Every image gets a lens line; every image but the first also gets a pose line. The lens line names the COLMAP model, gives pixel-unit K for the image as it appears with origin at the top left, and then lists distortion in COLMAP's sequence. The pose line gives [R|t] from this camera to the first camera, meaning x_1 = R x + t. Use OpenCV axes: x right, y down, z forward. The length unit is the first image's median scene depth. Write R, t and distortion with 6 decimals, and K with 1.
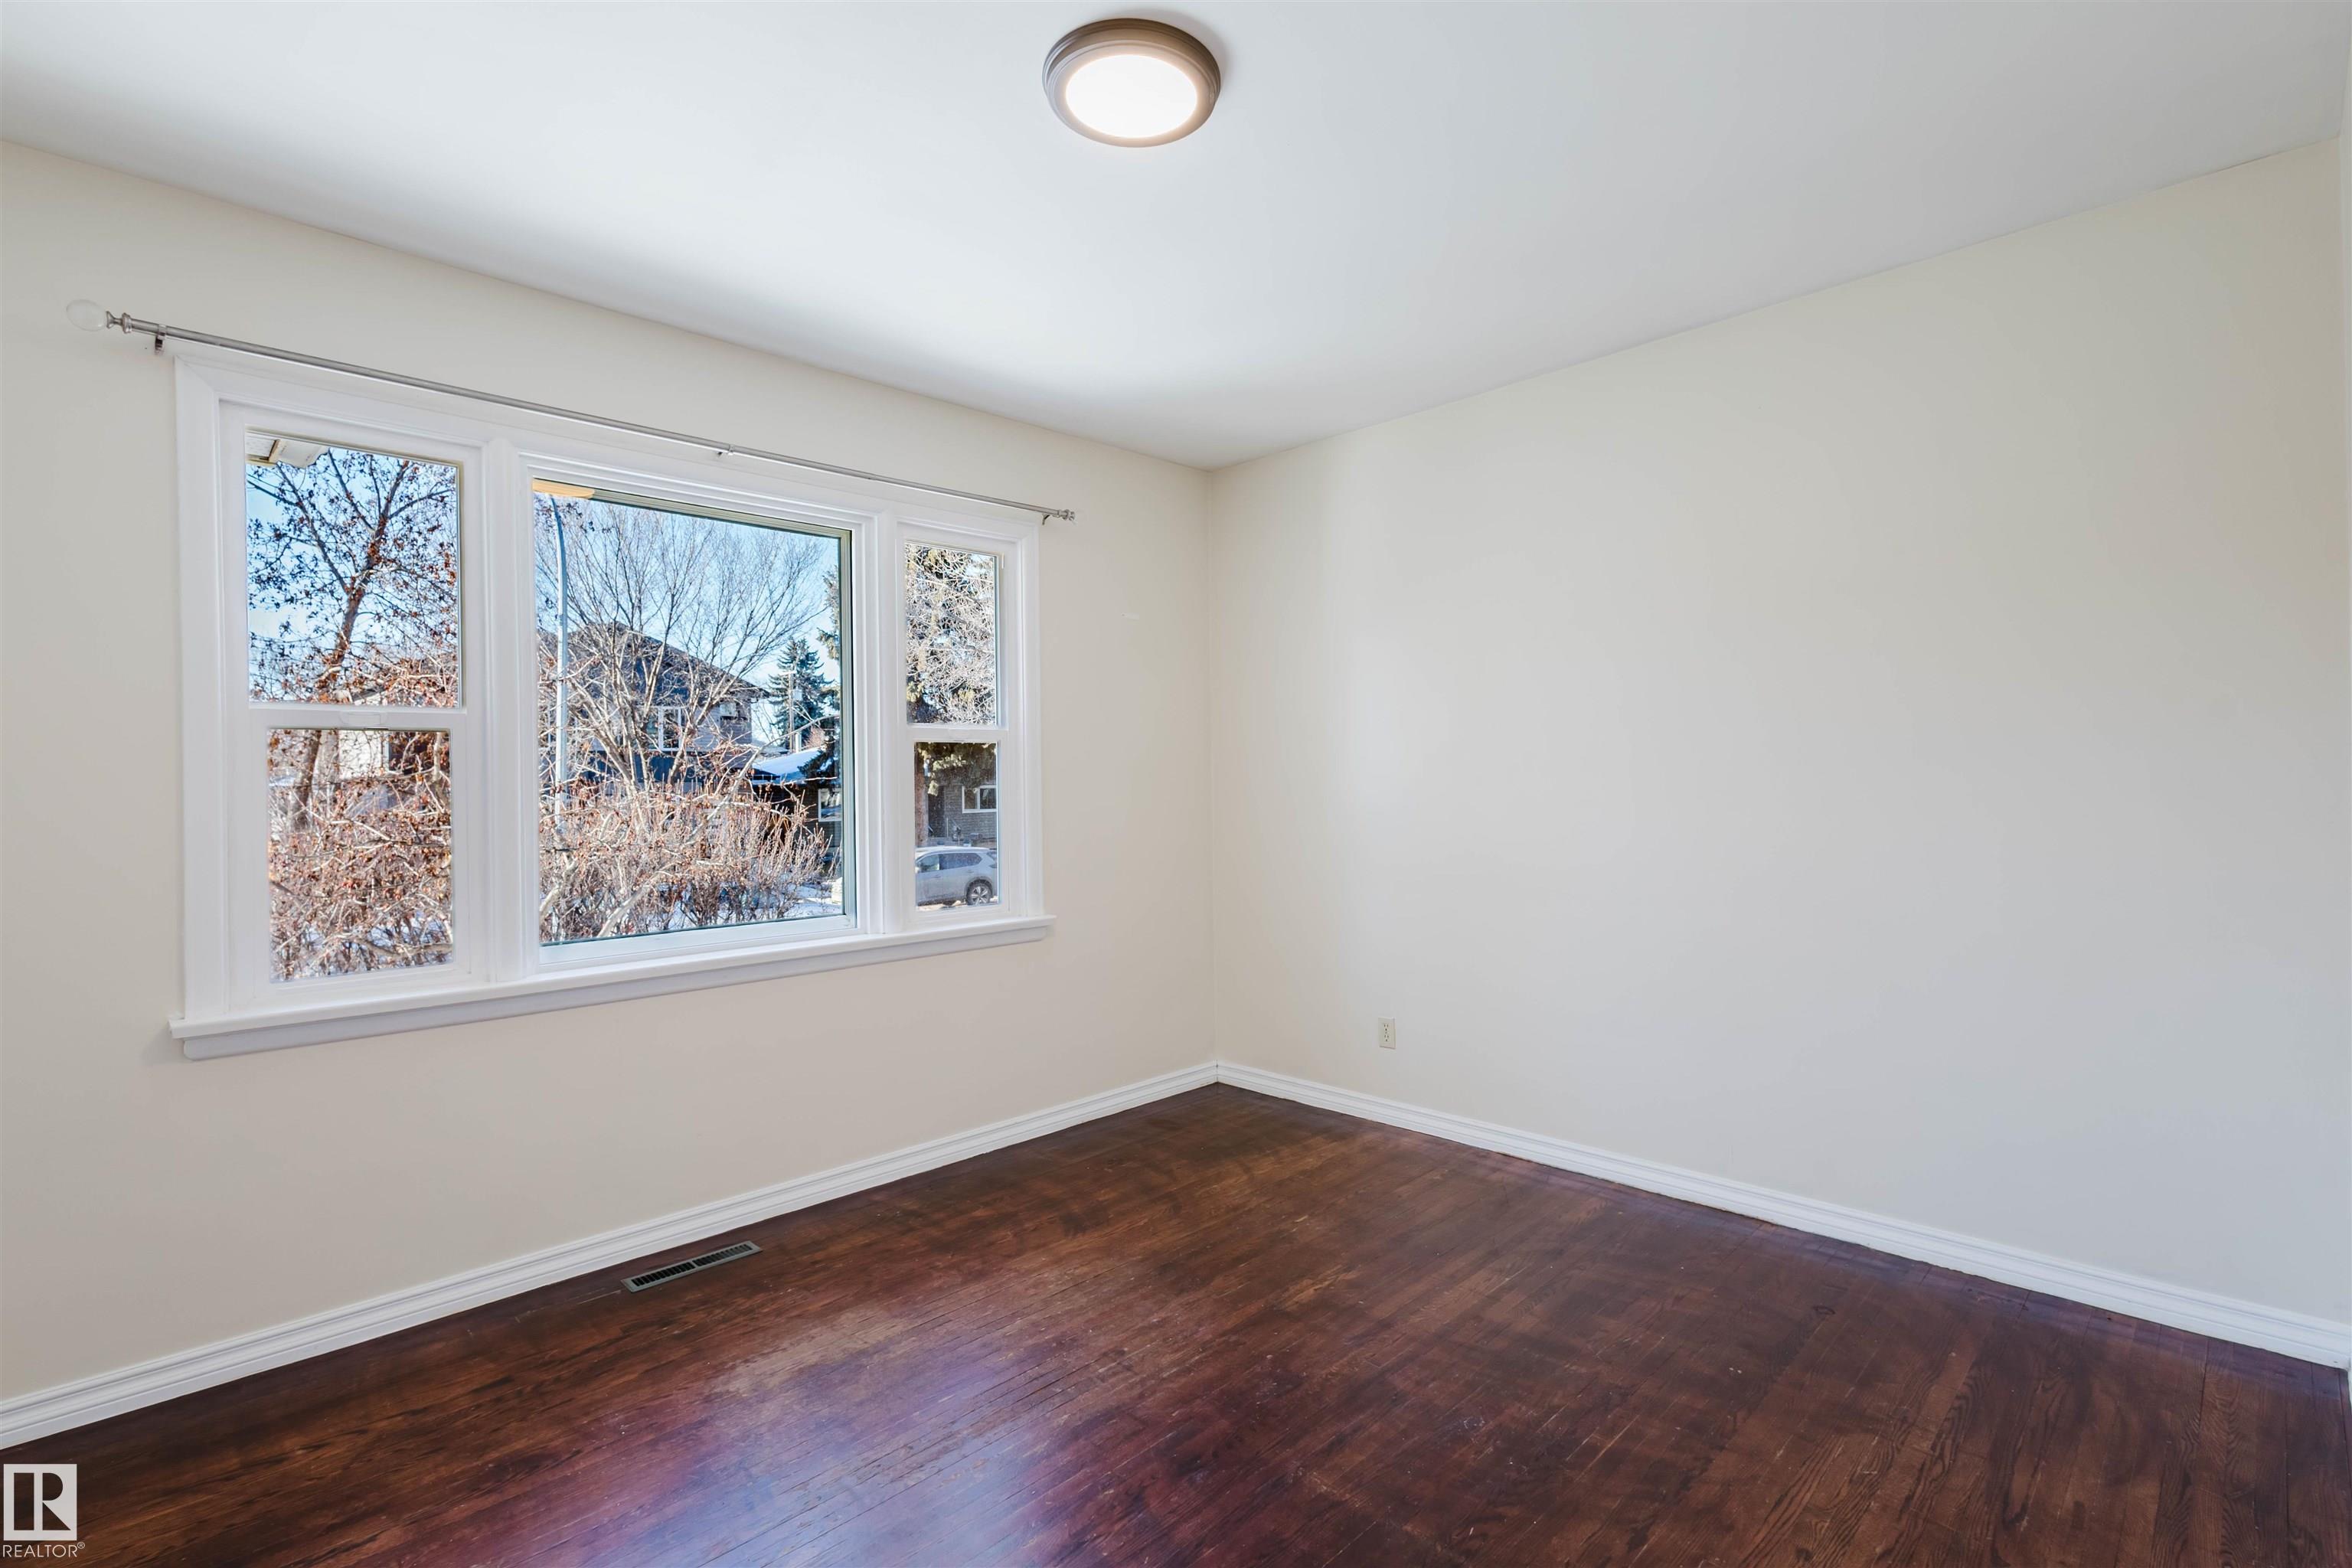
lens RADIAL K [[1082.0, 0, 1176.1], [0, 1082.0, 774.8], [0, 0, 1]] dist [0.010942, -0.002985]
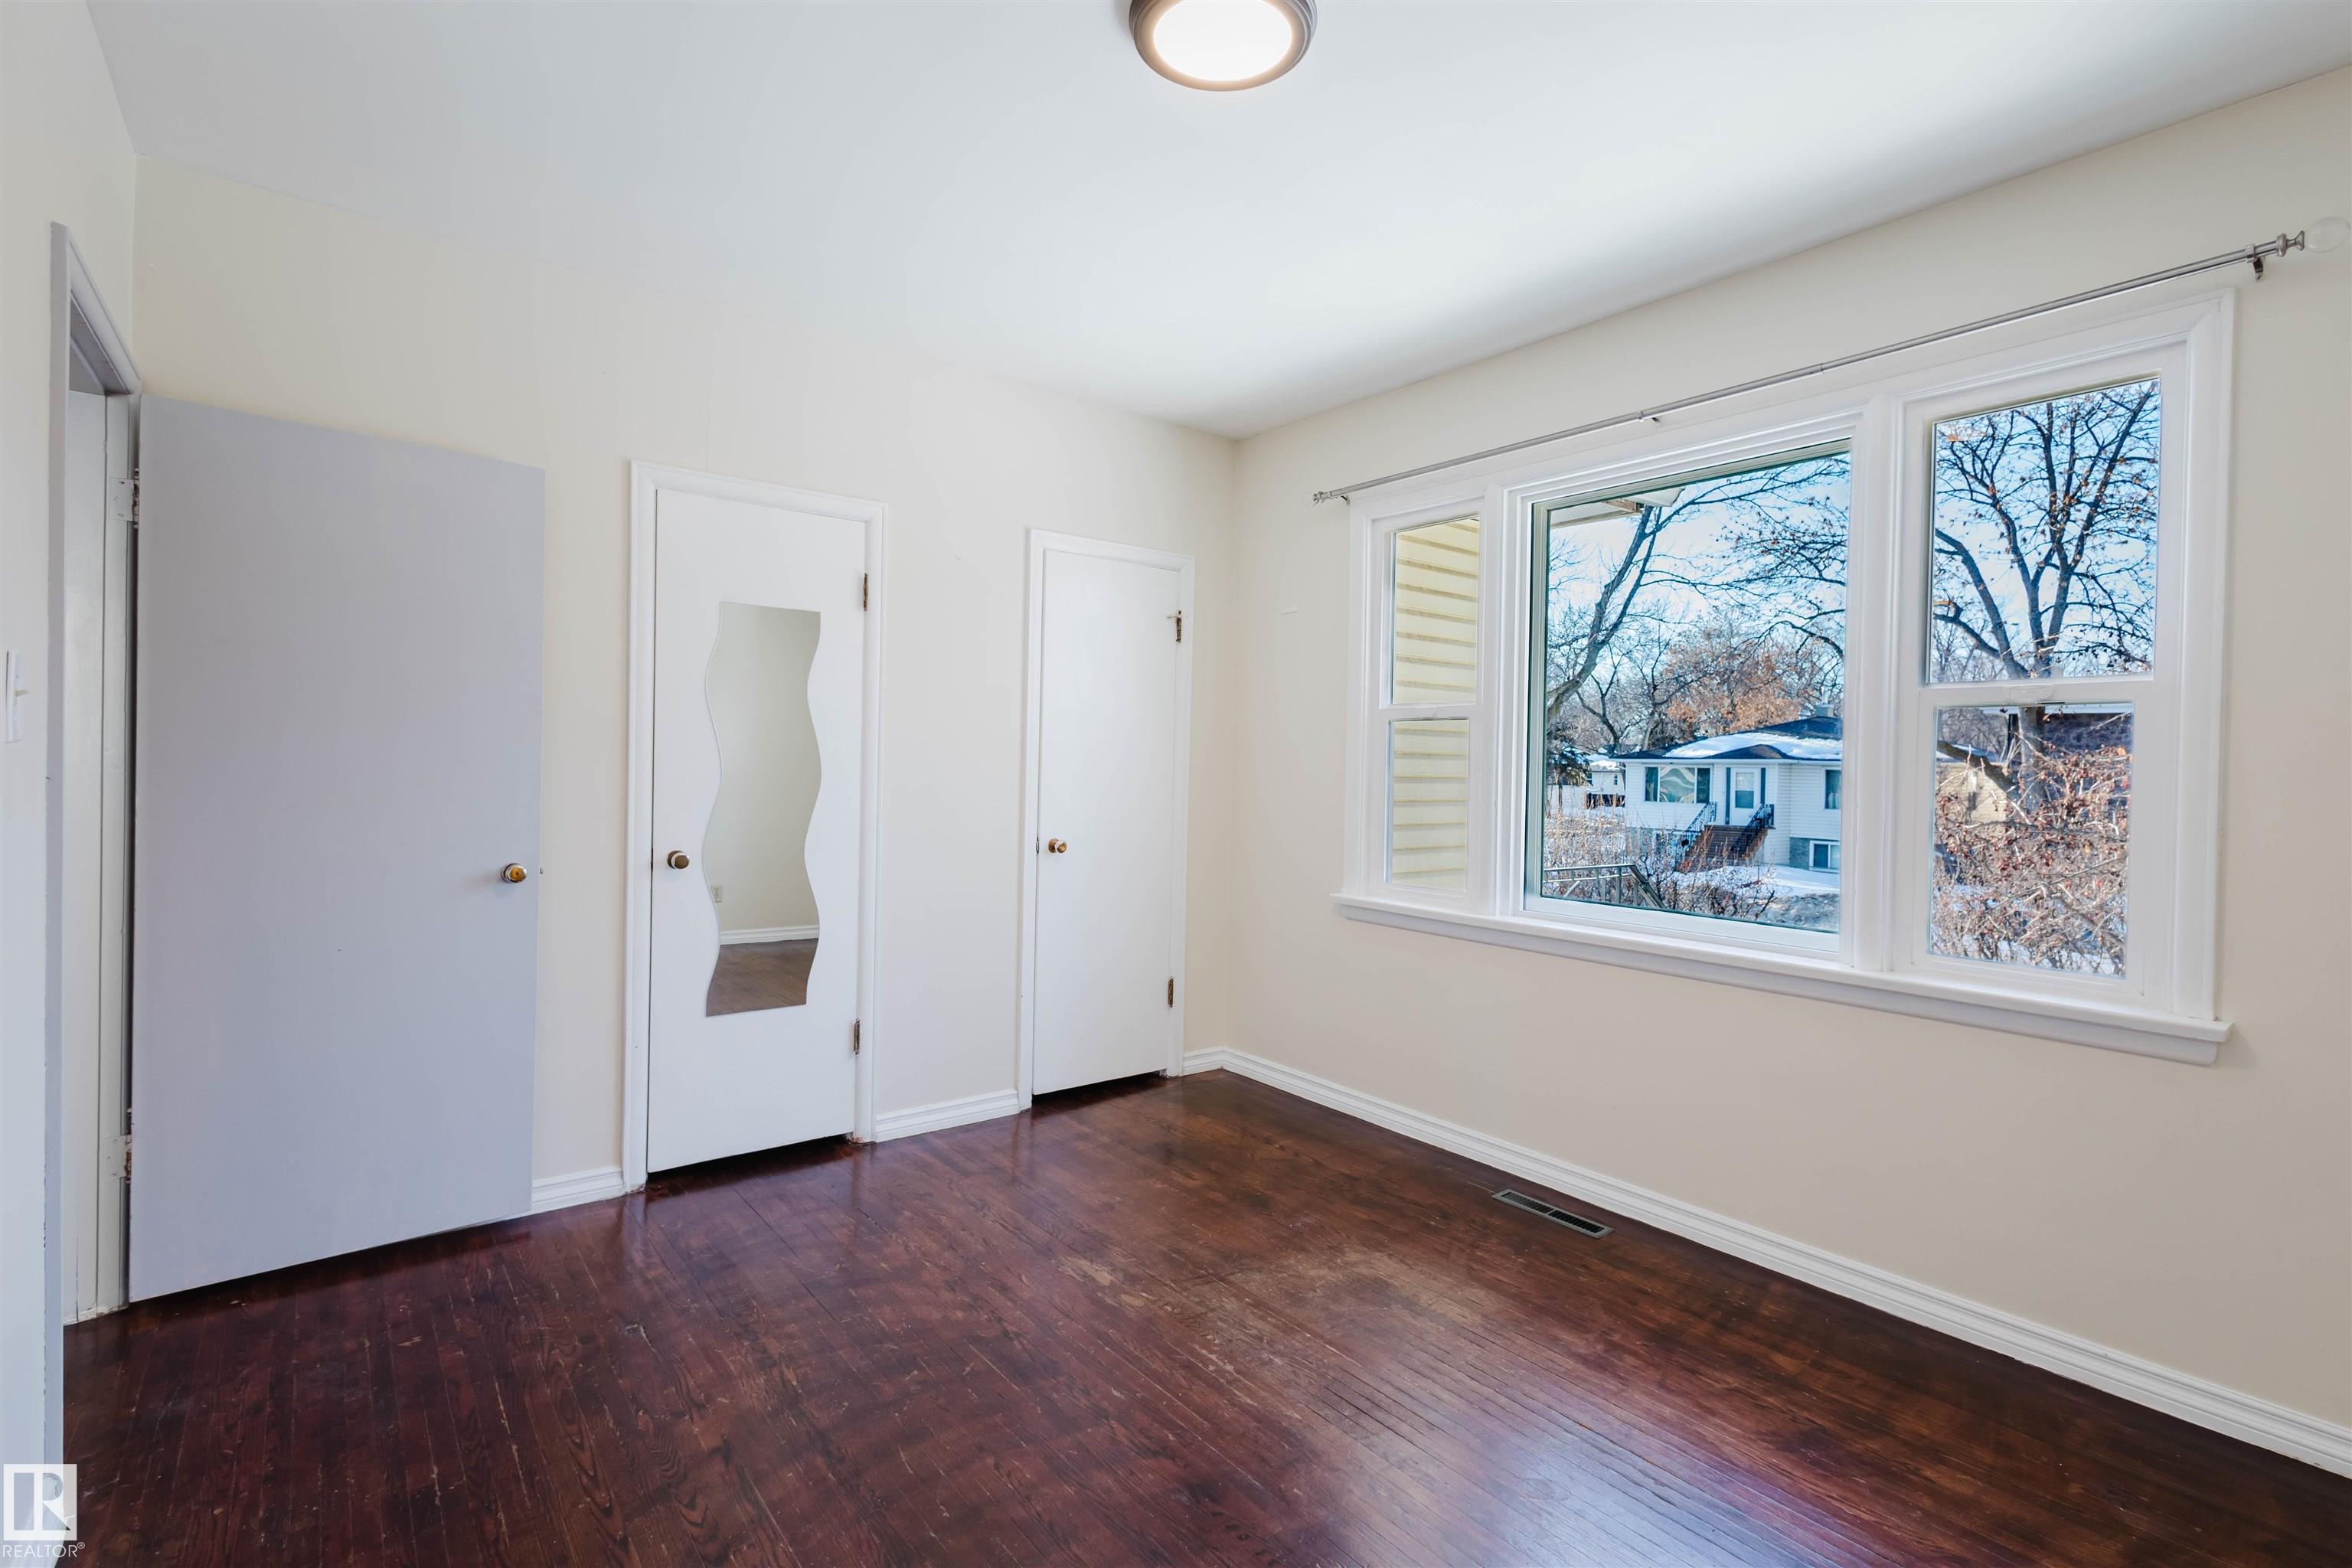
lens RADIAL K [[1082.0, 0, 1187.8], [0, 1082.0, 777.7], [0, 0, 1]] dist [0.010942, -0.002985]
pose [[-0.113643, 0.020706, -0.993306, 0.636706], [-0.016395, 0.999608, 0.022713, 0.007937], [0.993386, 0.018867, -0.113259, 0.755235]]
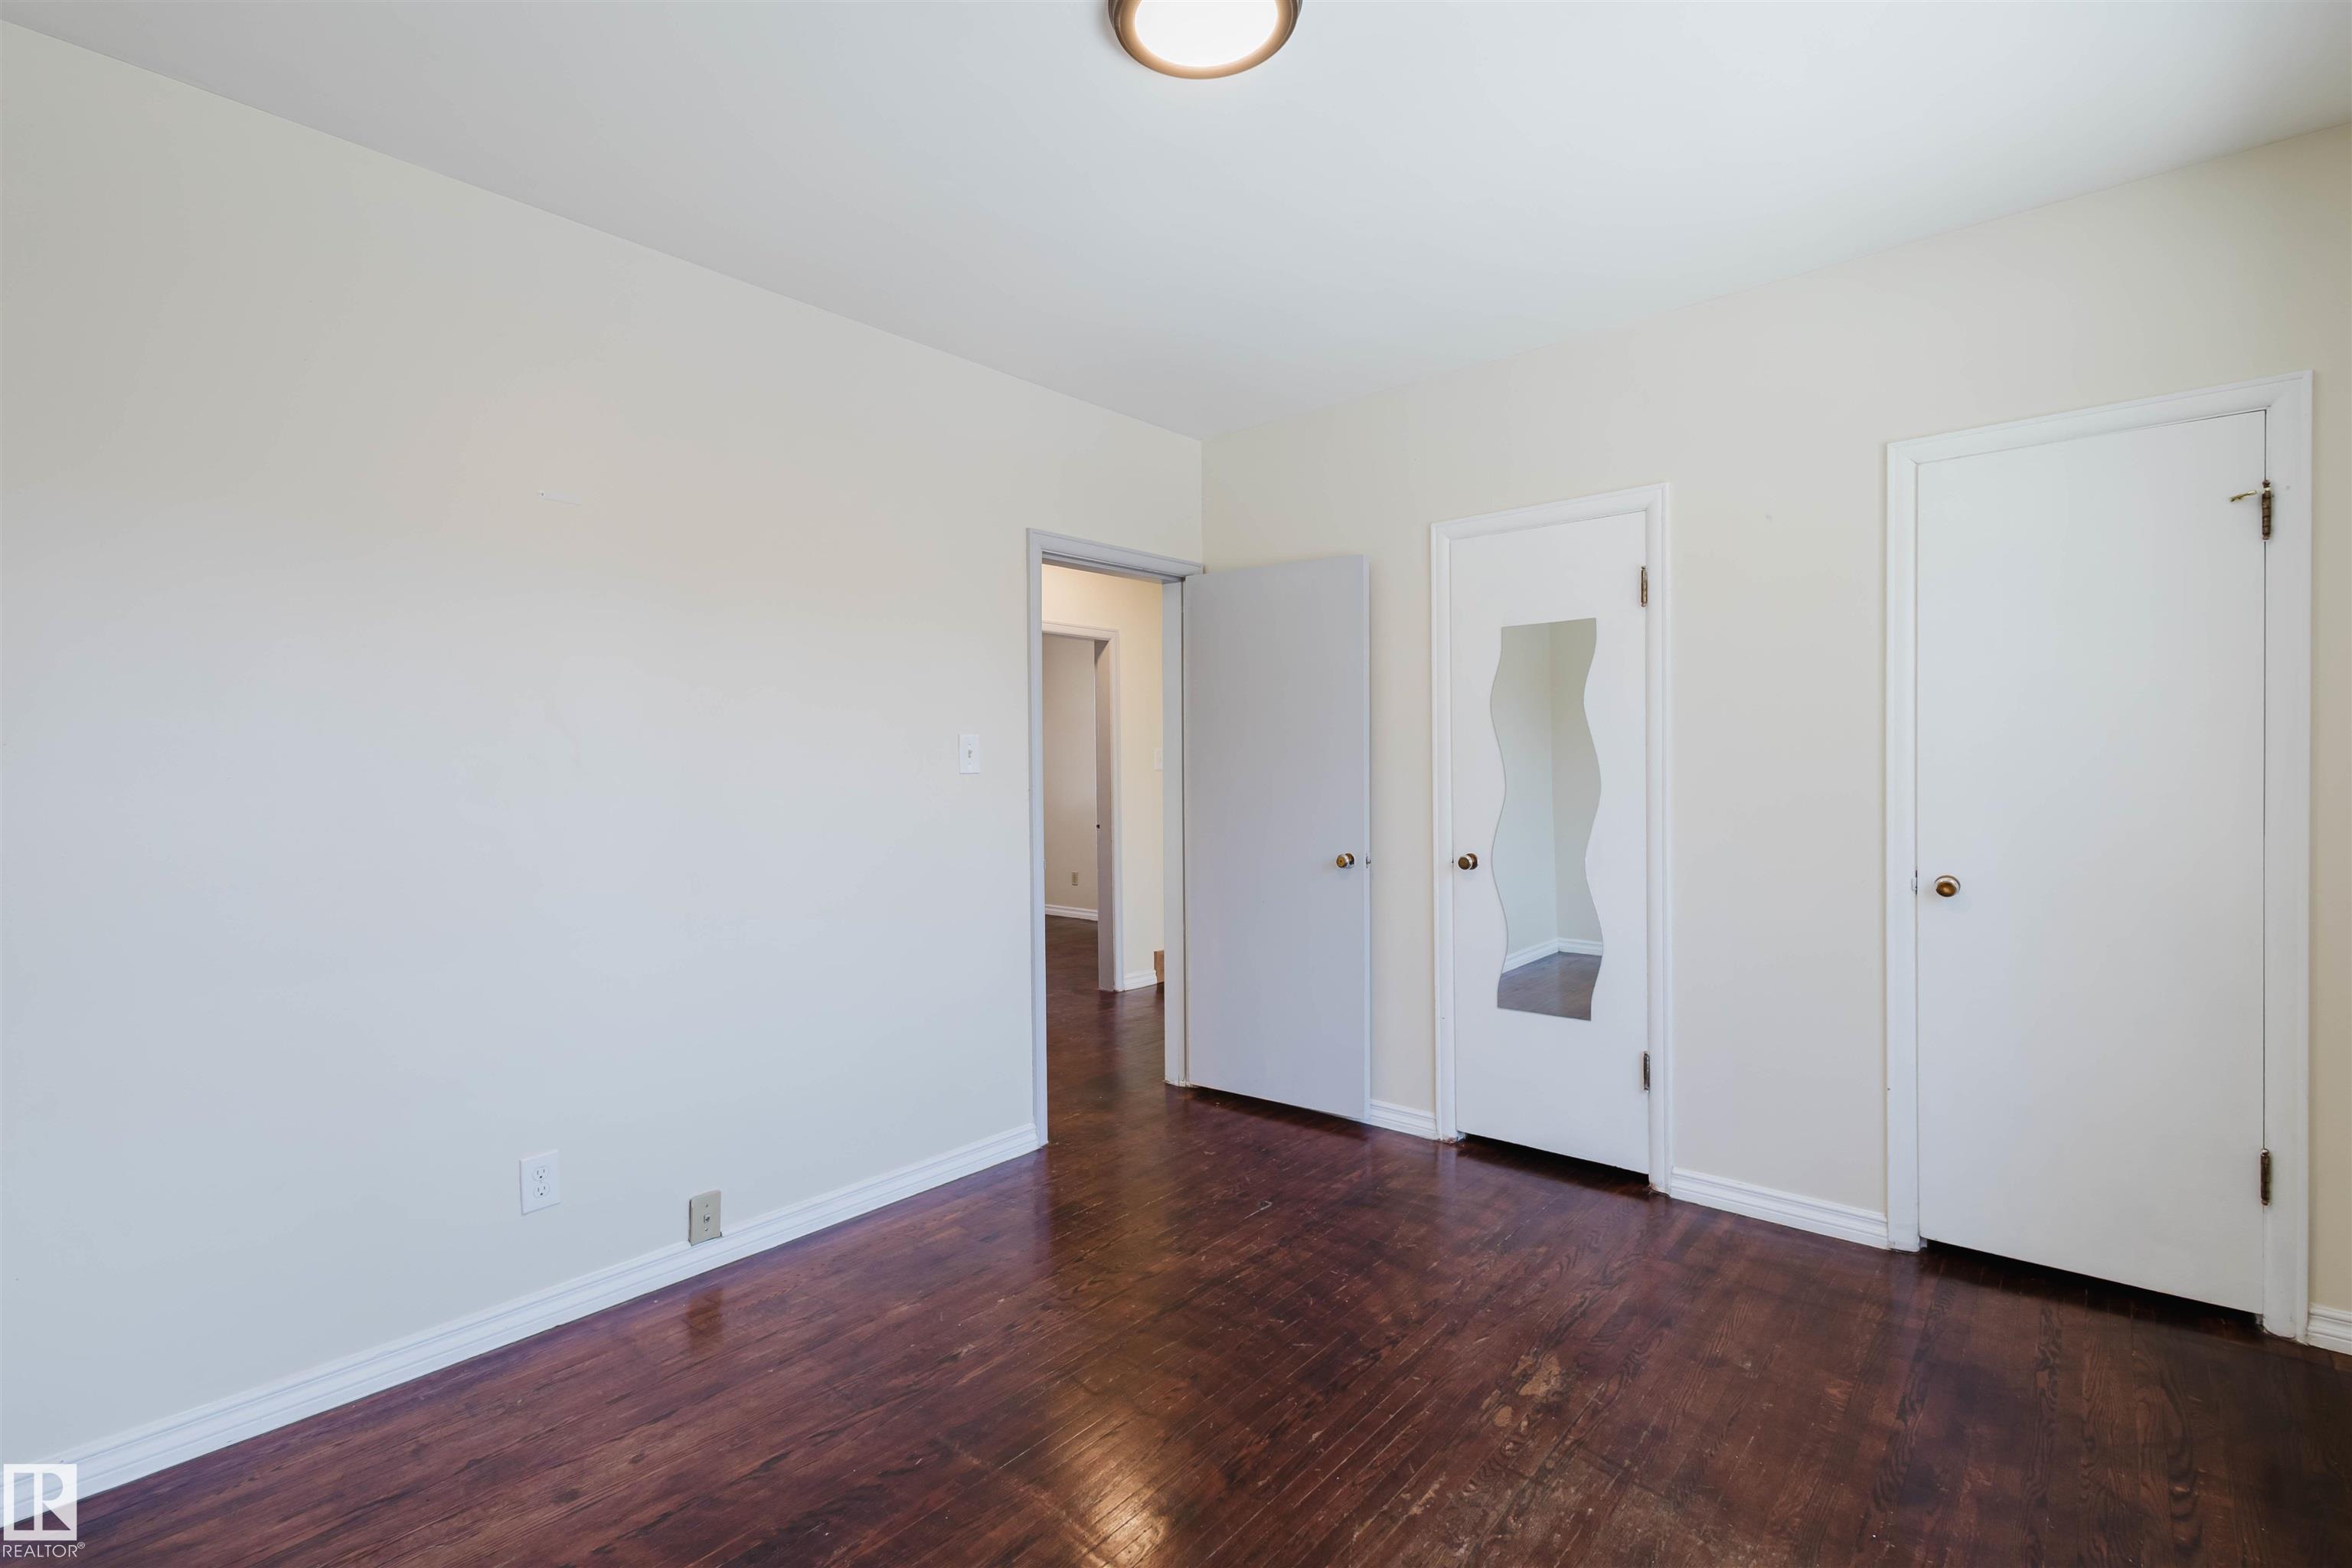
lens RADIAL K [[1082.0, 0, 1178.9], [0, 1082.0, 784.7], [0, 0, 1]] dist [0.010942, -0.002985]
pose [[-0.997323, 0.016634, -0.071209, 0.042695], [0.016259, 0.999851, 0.005835, 0.022597], [0.071296, 0.004662, -0.997444, 1.320521]]
